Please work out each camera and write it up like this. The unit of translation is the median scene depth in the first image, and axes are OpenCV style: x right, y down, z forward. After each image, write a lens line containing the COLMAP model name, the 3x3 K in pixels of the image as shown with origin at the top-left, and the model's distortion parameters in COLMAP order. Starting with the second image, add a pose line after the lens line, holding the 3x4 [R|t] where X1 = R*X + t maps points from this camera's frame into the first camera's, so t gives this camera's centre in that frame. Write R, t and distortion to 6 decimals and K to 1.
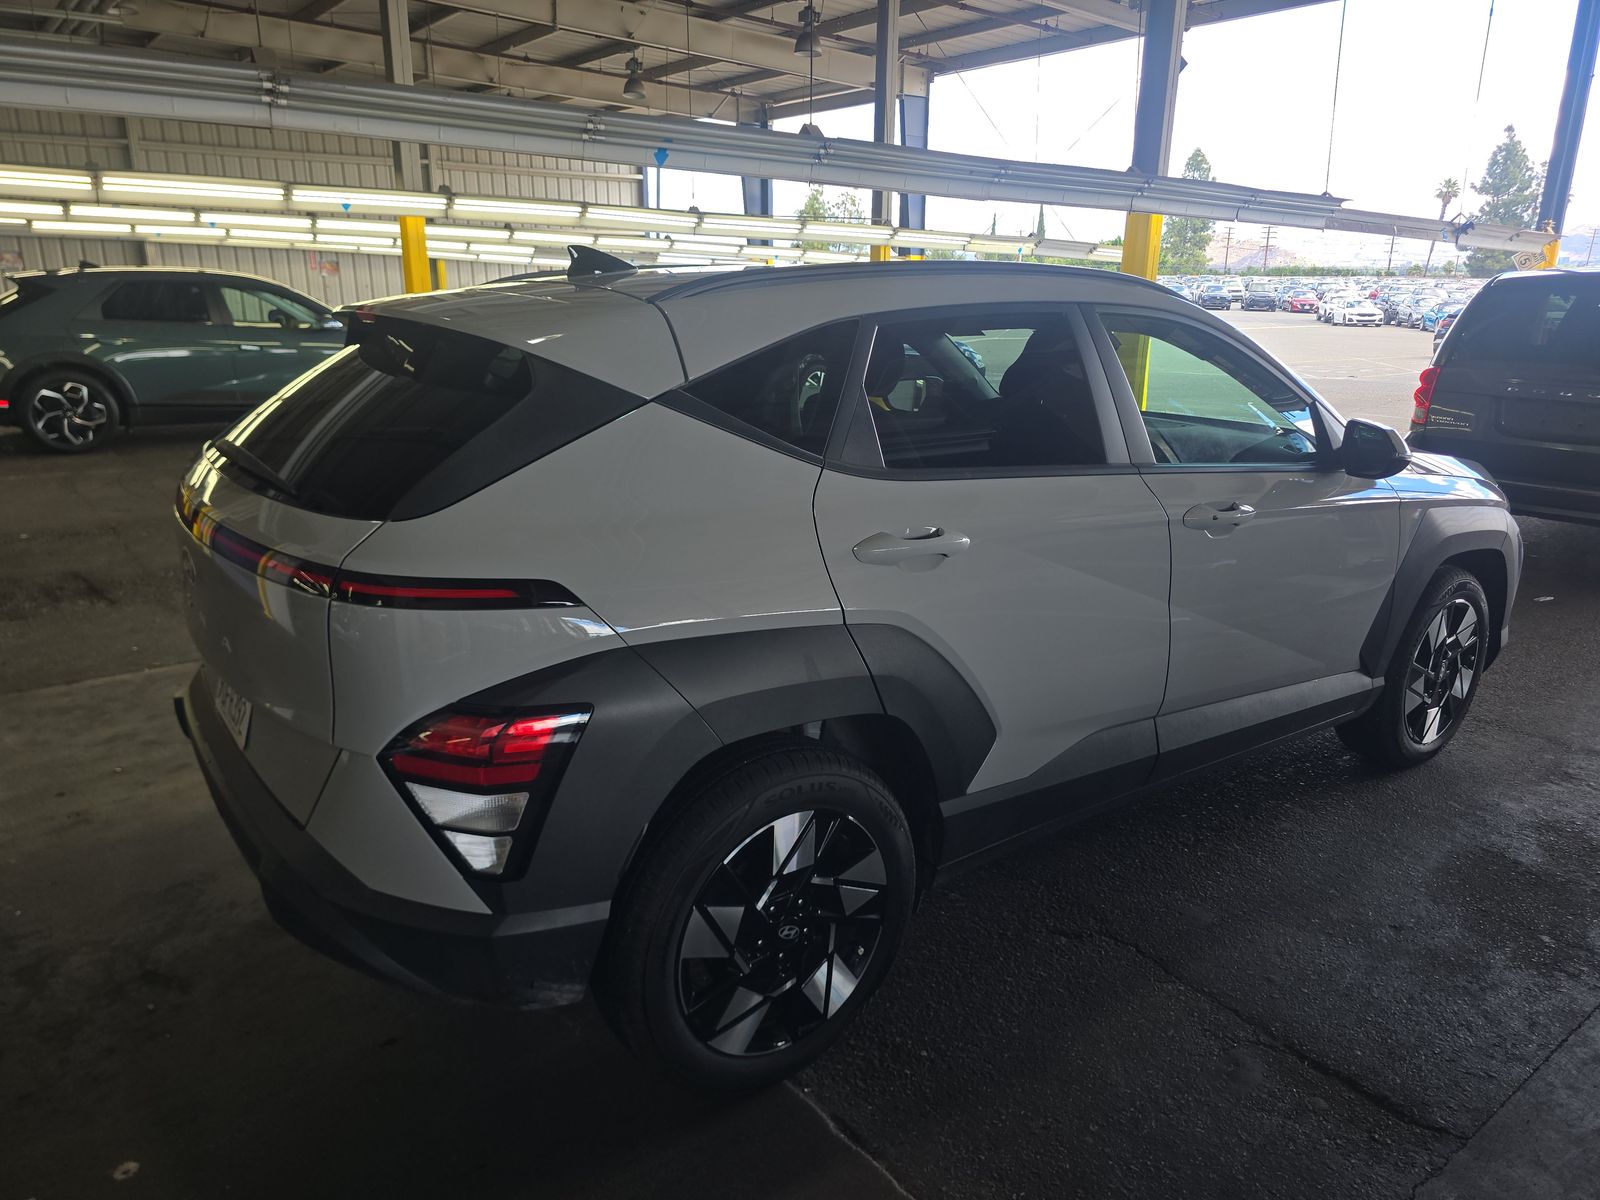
lens RADIAL K [[1072.8, 0, 805.7], [0, 1072.8, 601.8], [0, 0, 1]] dist [0.020239, -0.018122]
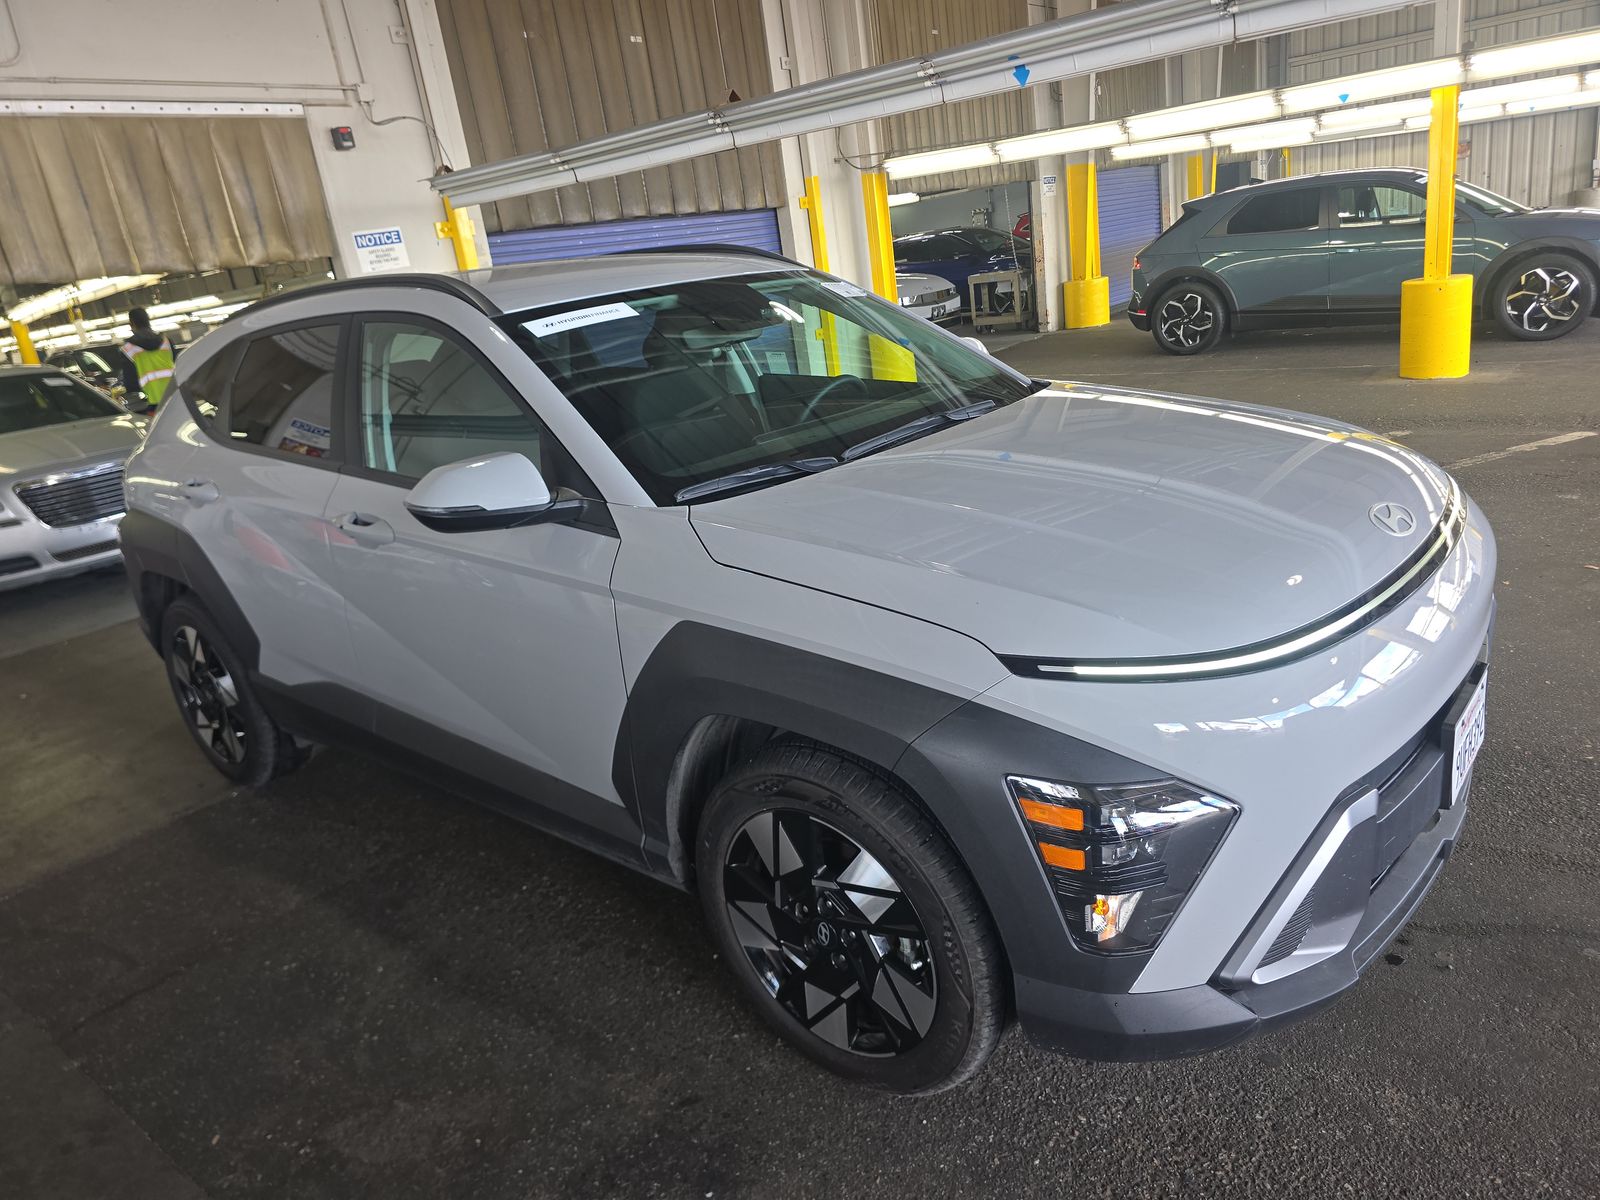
lens RADIAL K [[1072.8, 0, 809.3], [0, 1072.8, 602.4], [0, 0, 1]] dist [0.020239, -0.018122]
pose [[0.192862, 0.265041, -0.944753, 0.437487], [-0.149584, 0.959517, 0.238647, -0.097517], [0.969757, 0.095294, 0.224700, 0.365004]]
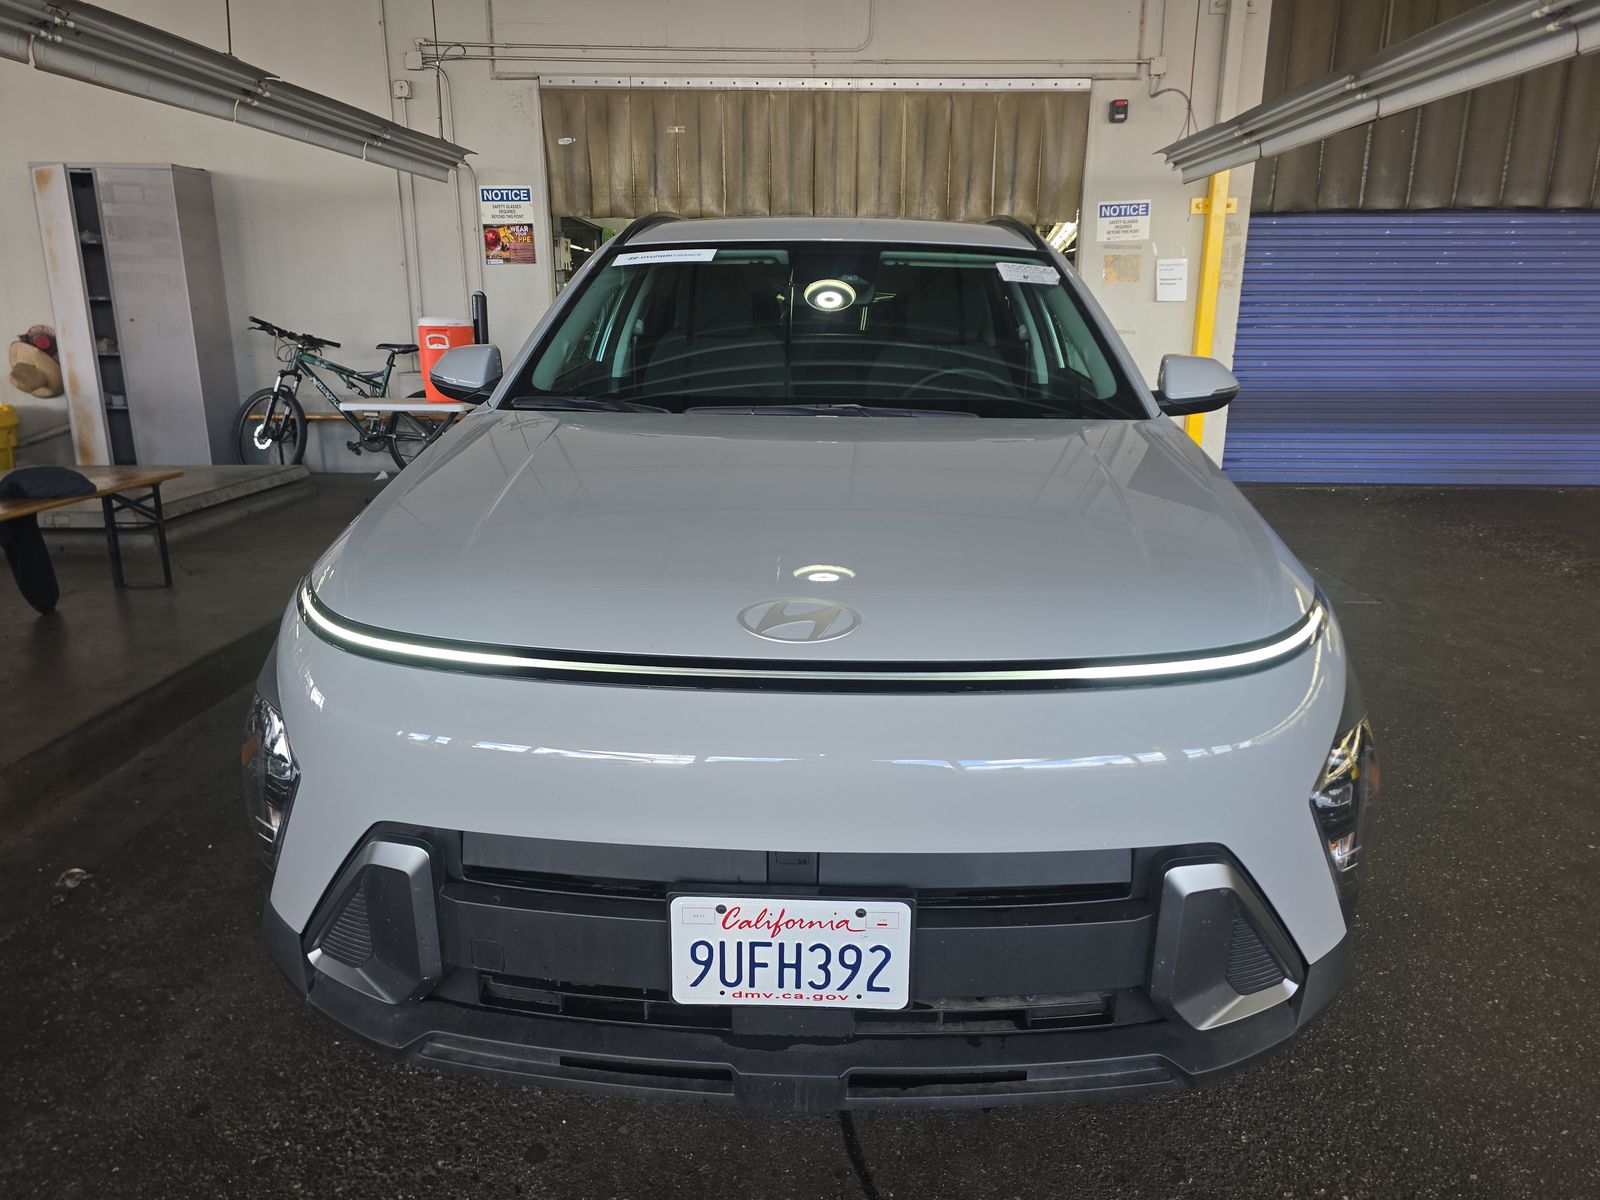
lens RADIAL K [[1072.8, 0, 803.8], [0, 1072.8, 601.5], [0, 0, 1]] dist [0.020239, -0.018122]
pose [[-0.619915, 0.201930, -0.758241, 0.423101], [-0.227299, 0.878677, 0.419836, -0.109974], [0.751026, 0.432610, -0.498807, 0.417646]]
